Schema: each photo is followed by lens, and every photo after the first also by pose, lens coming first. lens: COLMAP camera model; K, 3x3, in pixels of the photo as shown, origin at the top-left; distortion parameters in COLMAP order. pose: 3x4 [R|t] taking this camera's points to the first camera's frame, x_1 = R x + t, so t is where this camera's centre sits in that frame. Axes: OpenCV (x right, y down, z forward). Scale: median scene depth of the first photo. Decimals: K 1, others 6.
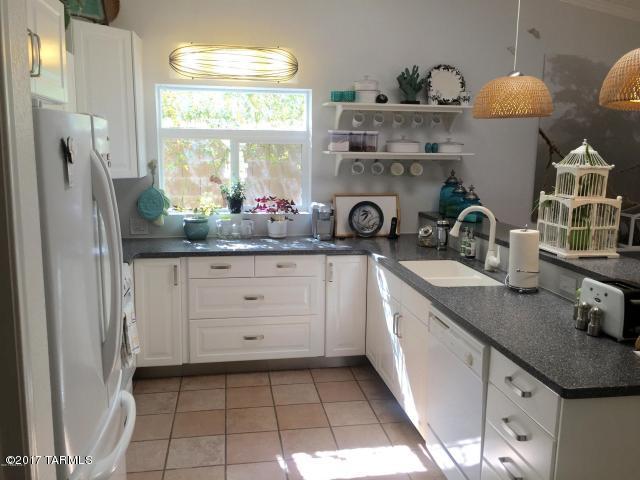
lens RADIAL K [[541.3, 0, 320.0], [0, 541.3, 240.0], [0, 0, 1]] dist [0.048637, -0.001752]
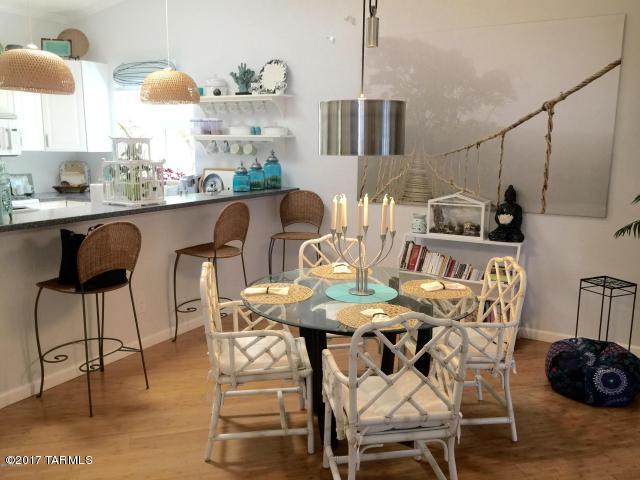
lens RADIAL K [[551.2, 0, 320.9], [0, 551.2, 237.8], [0, 0, 1]] dist [0.073646, -0.093328]
pose [[0.766694, 0.103131, -0.633675, 1.160198], [-0.104335, 0.993908, 0.035521, 0.006419], [0.633478, 0.038881, 0.772783, 0.165894]]
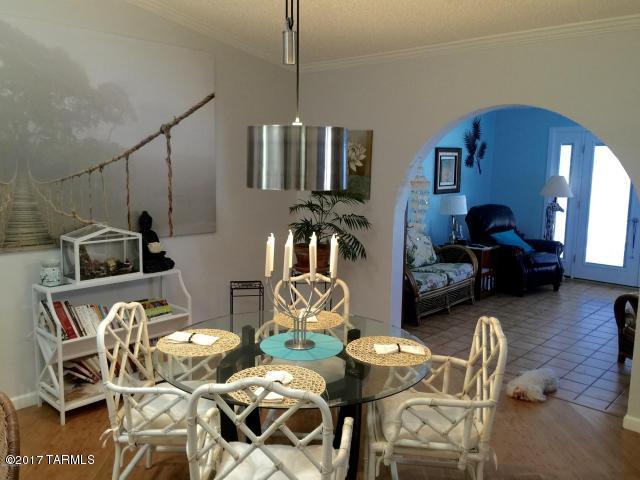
lens RADIAL K [[551.2, 0, 320.9], [0, 551.2, 237.8], [0, 0, 1]] dist [0.073646, -0.093328]
pose [[0.791182, -0.085183, 0.605620, 0.424261], [0.095694, 0.995298, 0.014979, -0.030423], [-0.604048, 0.046103, 0.795613, 0.239769]]
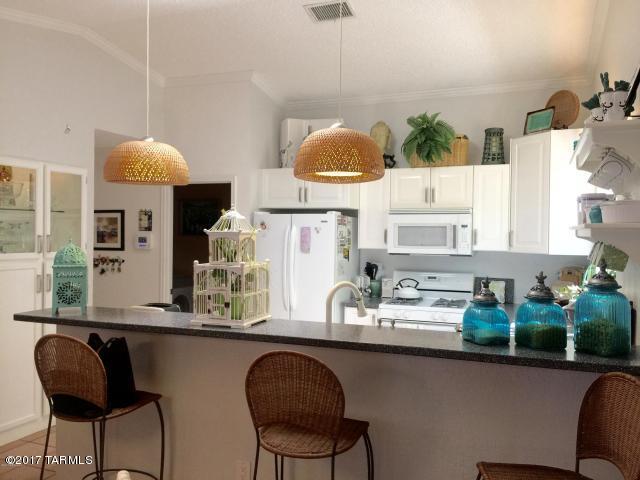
lens RADIAL K [[551.2, 0, 320.9], [0, 551.2, 237.8], [0, 0, 1]] dist [0.073646, -0.093328]
pose [[-0.523634, -0.011731, -0.851863, 0.828449], [-0.158007, 0.983895, 0.083577, -0.158567], [0.837163, 0.178364, -0.517054, 1.111355]]
